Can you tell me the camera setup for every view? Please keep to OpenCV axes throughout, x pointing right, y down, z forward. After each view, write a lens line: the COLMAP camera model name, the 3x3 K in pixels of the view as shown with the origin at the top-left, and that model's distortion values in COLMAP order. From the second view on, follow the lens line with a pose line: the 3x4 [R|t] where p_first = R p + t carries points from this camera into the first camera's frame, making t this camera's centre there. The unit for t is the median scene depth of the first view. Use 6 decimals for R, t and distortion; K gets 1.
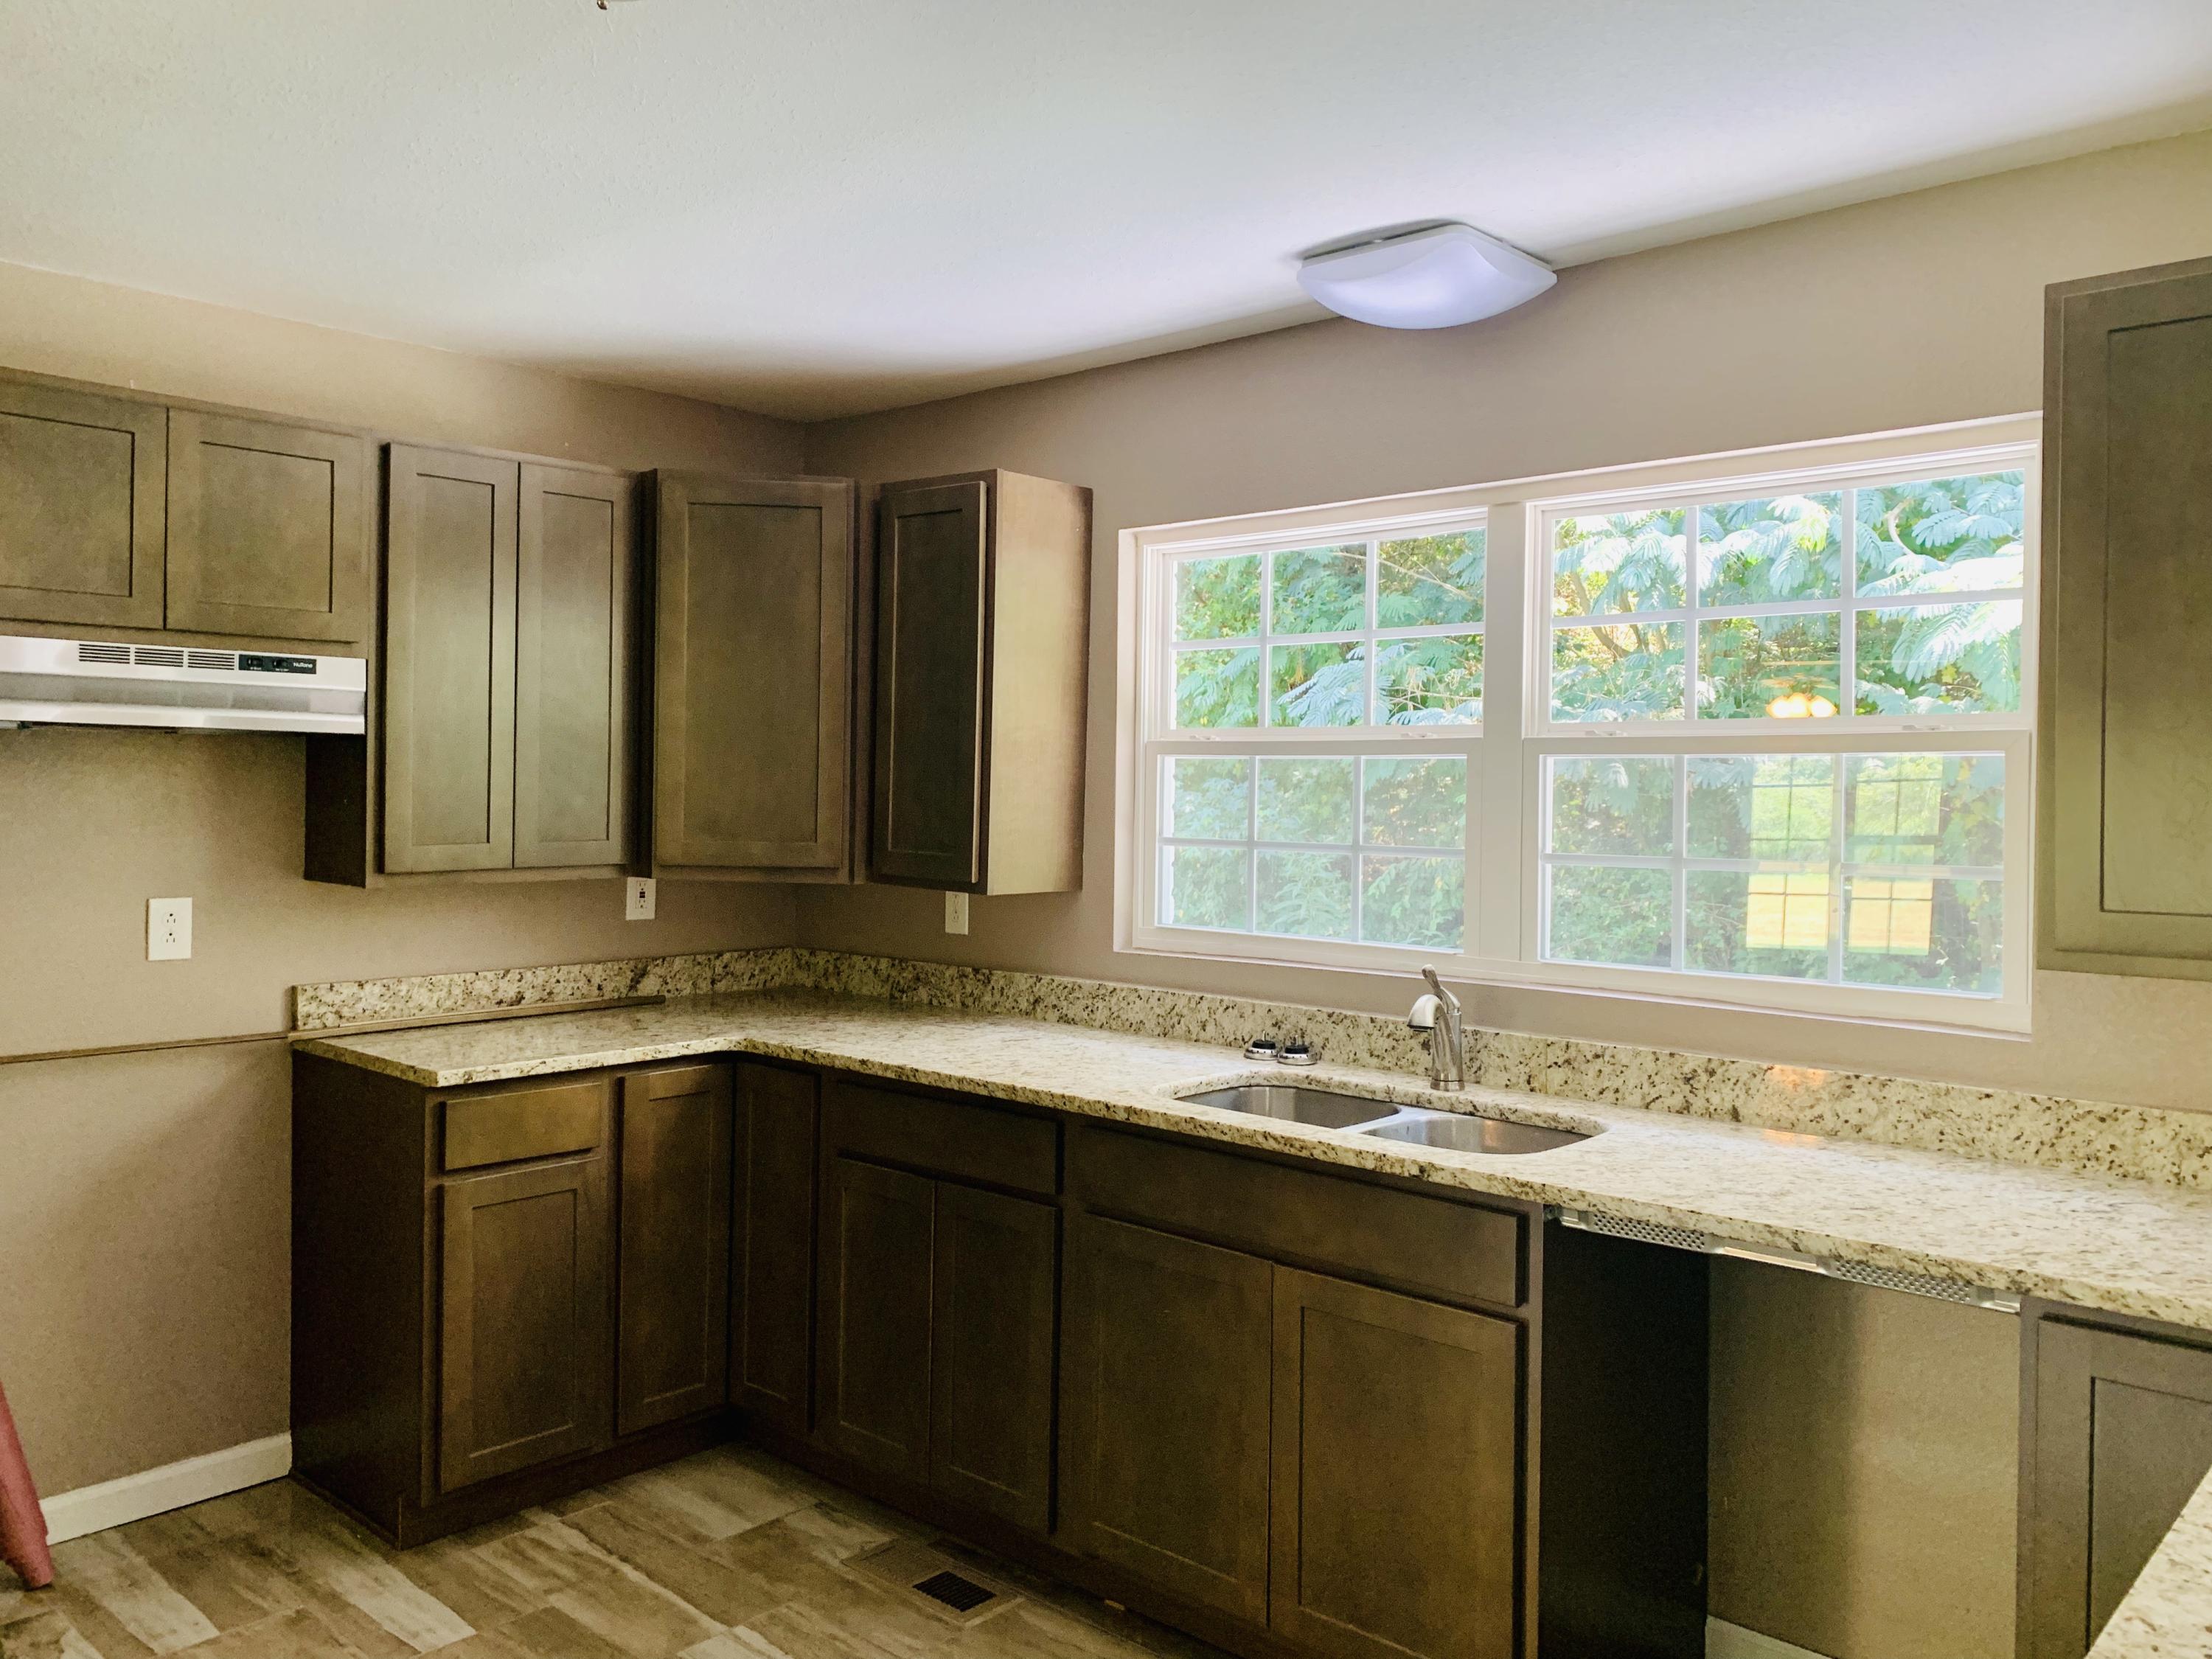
lens RADIAL K [[1675.4, 0, 1106.0], [0, 1675.4, 829.5], [0, 0, 1]] dist [0.062801, -0.079796]
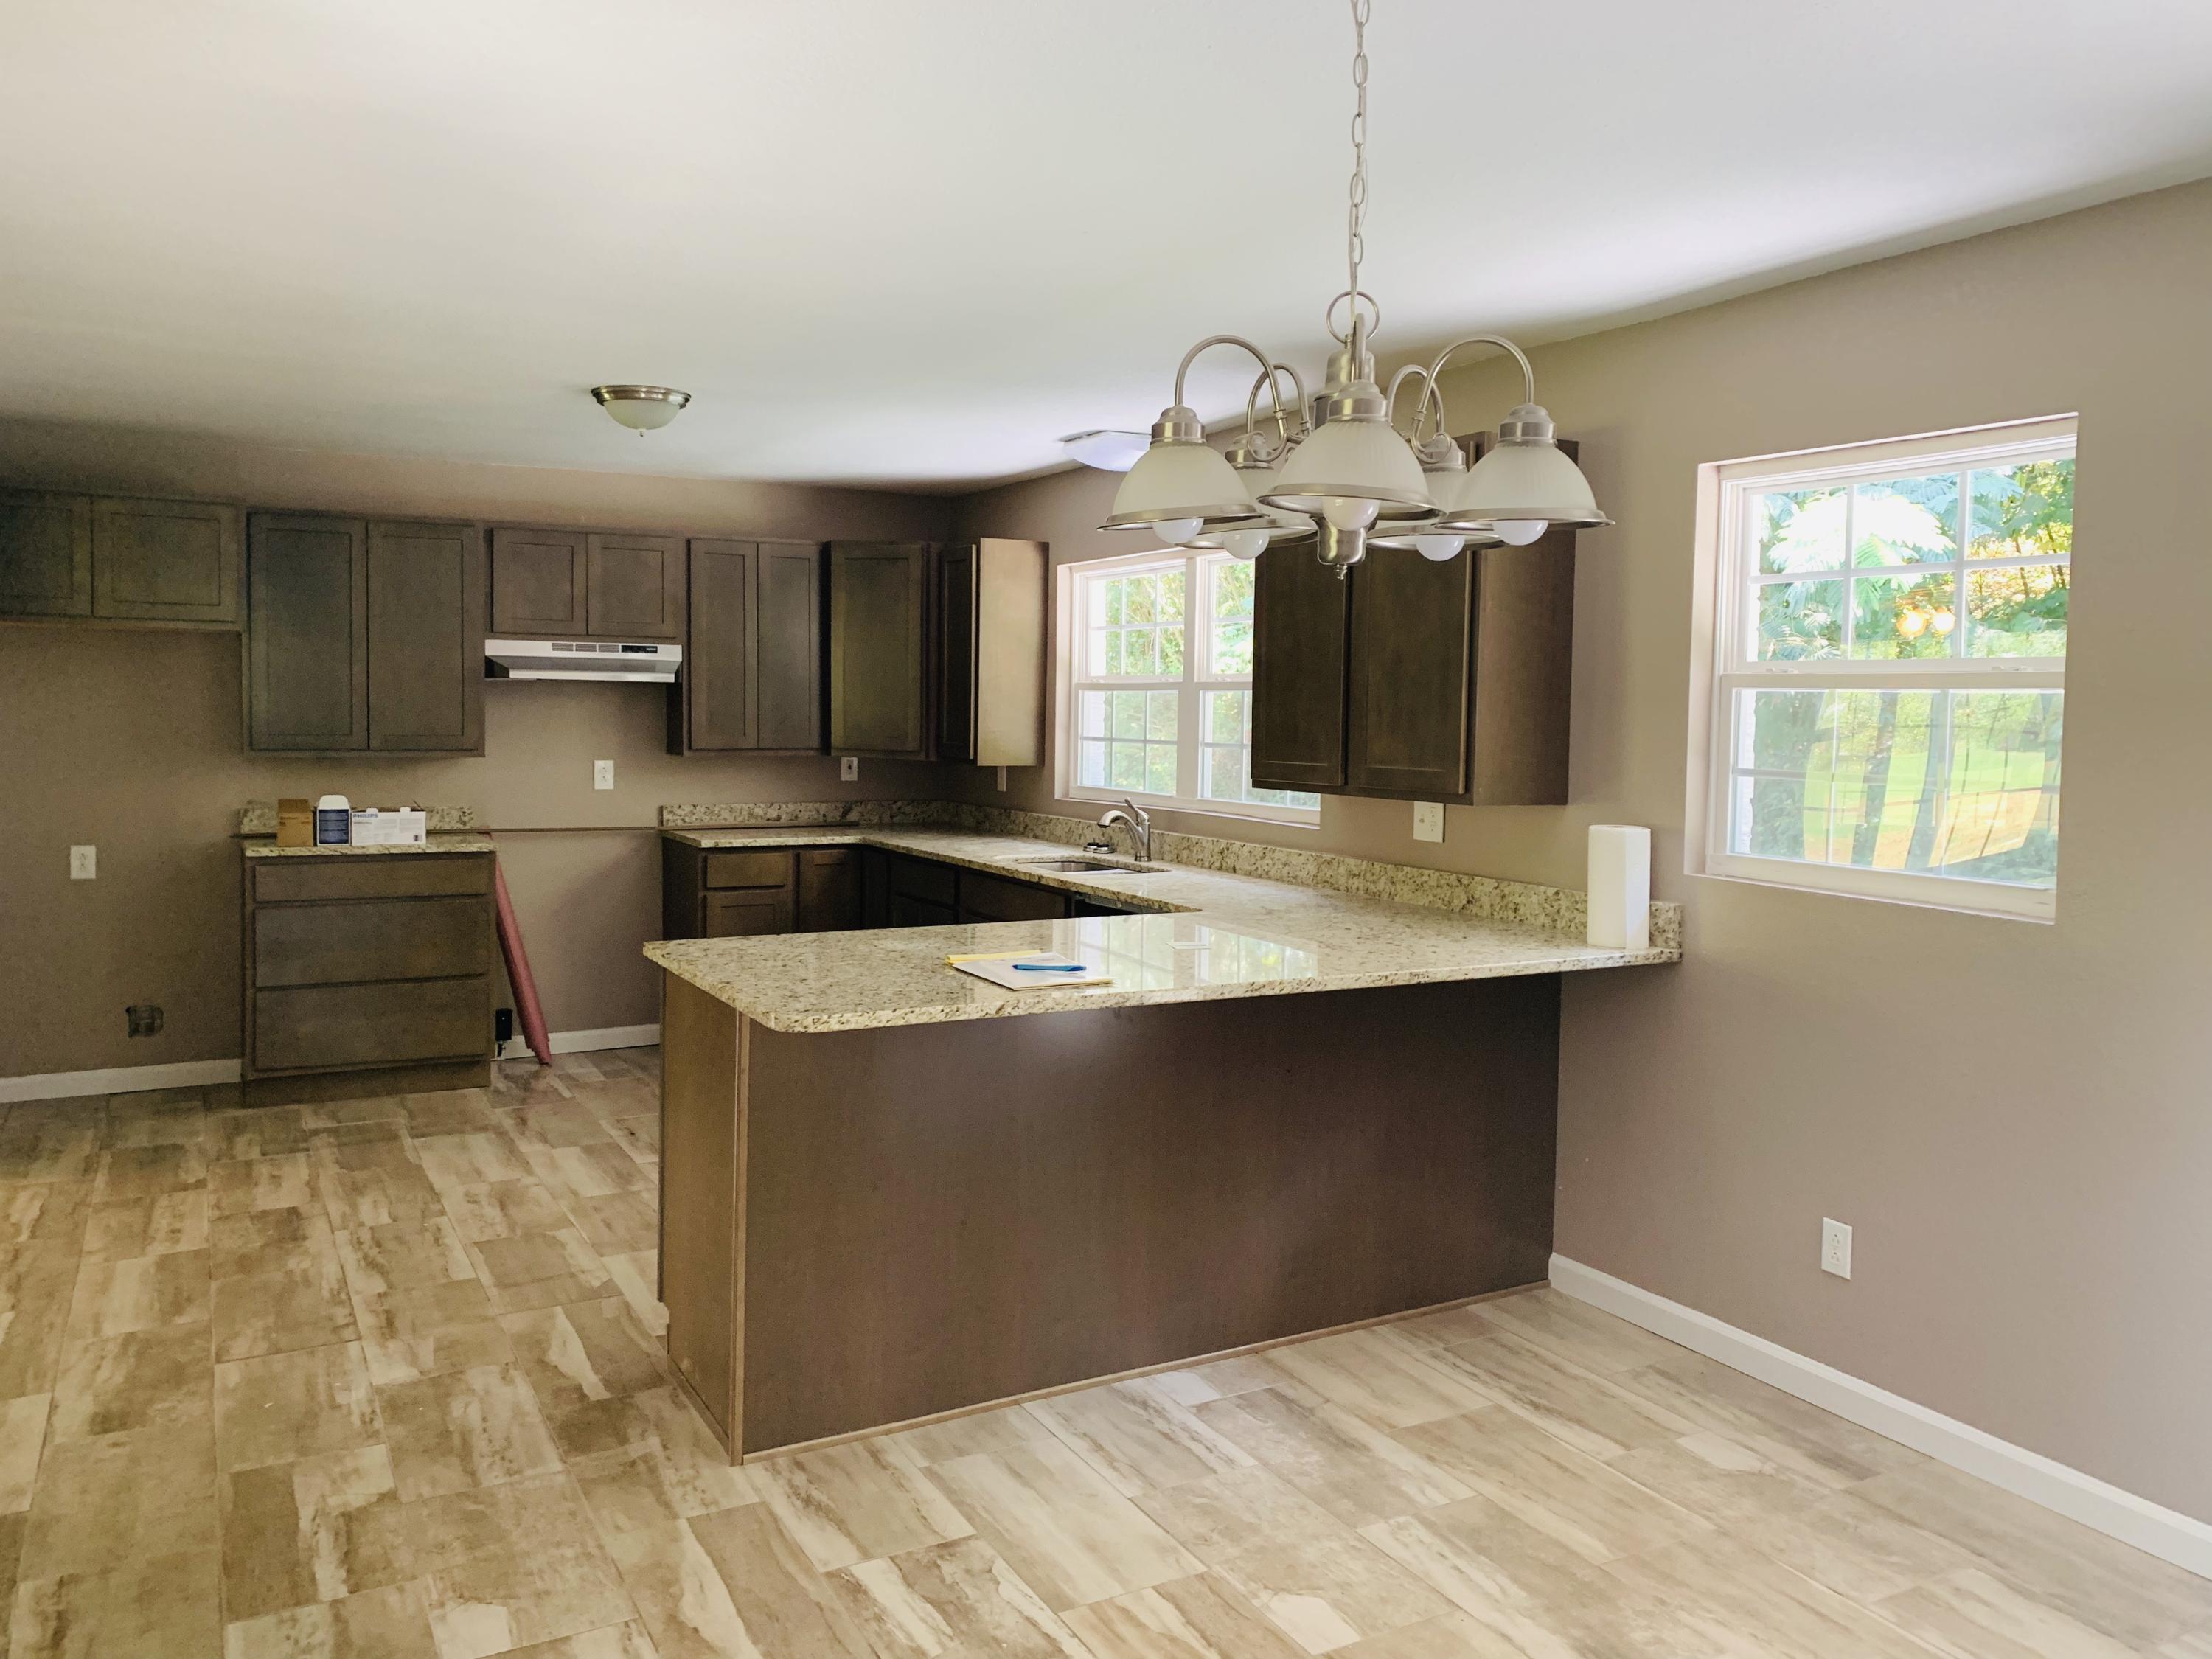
lens RADIAL K [[1611.9, 0, 1106.0], [0, 1611.9, 829.5], [0, 0, 1]] dist [0.178681, -0.070006]
pose [[0.947165, 0.022491, -0.319957, 0.695176], [-0.006036, 0.998612, 0.052327, 0.016039], [0.320689, -0.047631, 0.945986, -0.732496]]
